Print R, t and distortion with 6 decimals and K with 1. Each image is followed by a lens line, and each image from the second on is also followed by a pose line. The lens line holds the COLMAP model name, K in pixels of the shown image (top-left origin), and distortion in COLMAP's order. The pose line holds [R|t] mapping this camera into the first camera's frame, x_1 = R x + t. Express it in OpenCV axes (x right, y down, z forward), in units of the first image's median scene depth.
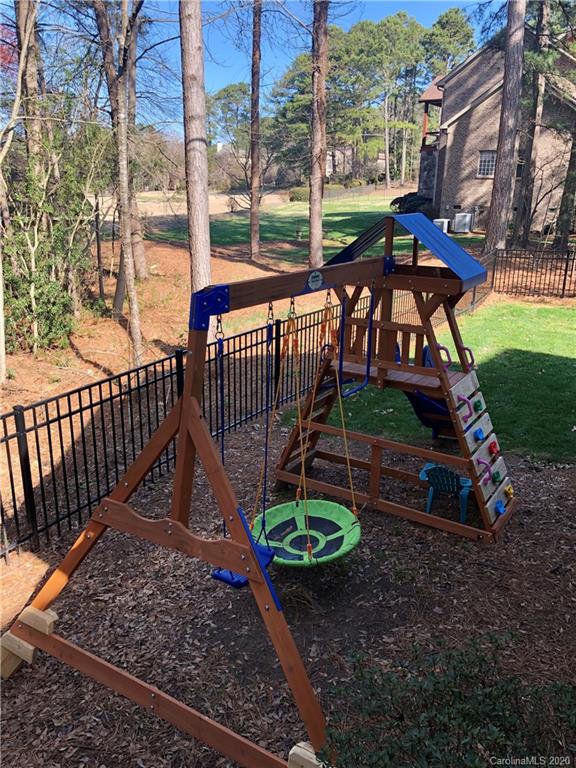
lens RADIAL K [[633.4, 0, 286.3], [0, 633.4, 380.8], [0, 0, 1]] dist [0.003928, 0.009881]
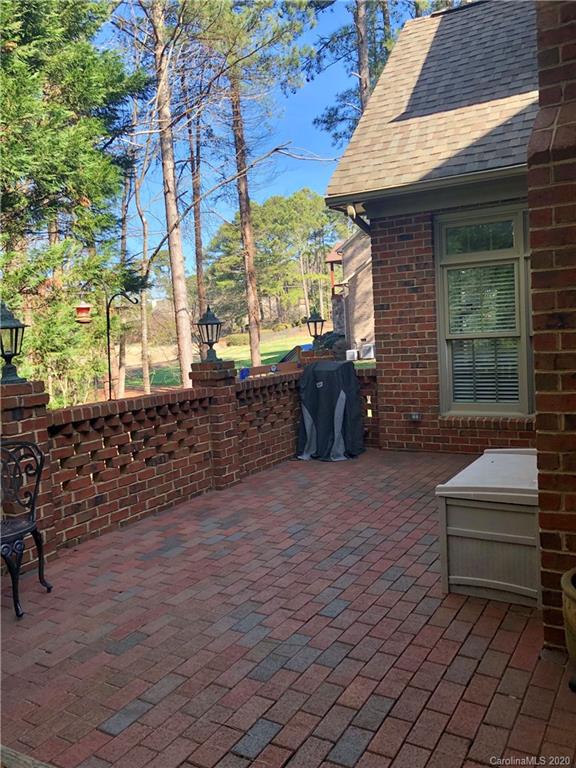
lens RADIAL K [[633.4, 0, 287.0], [0, 633.4, 384.0], [0, 0, 1]] dist [0.003928, 0.009881]
pose [[0.990863, -0.085572, 0.104245, -0.010255], [0.105753, 0.972659, -0.206763, 0.026649], [-0.083702, 0.215898, 0.972822, -0.093173]]
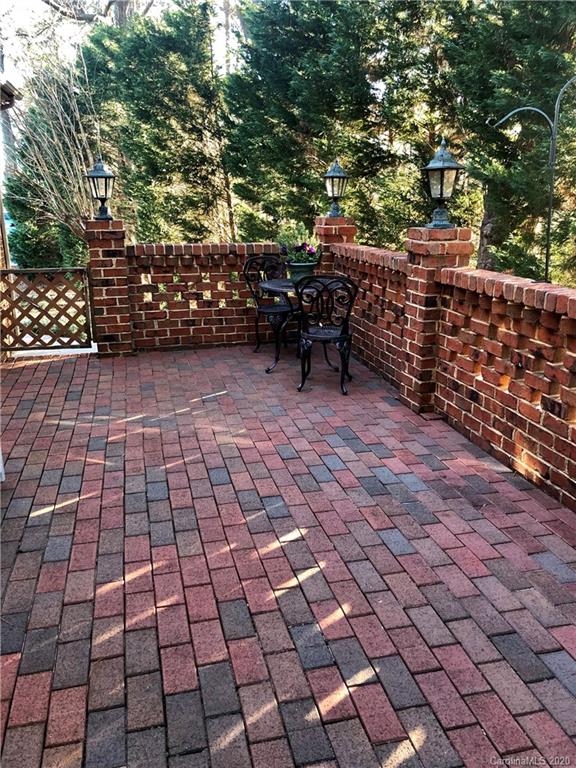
lens RADIAL K [[633.4, 0, 288.3], [0, 633.4, 383.8], [0, 0, 1]] dist [0.003928, 0.009881]
pose [[-0.626304, 0.199186, -0.753703, 0.404328], [-0.241466, 0.869697, 0.430490, -0.252493], [0.741241, 0.451611, -0.496598, 0.885193]]
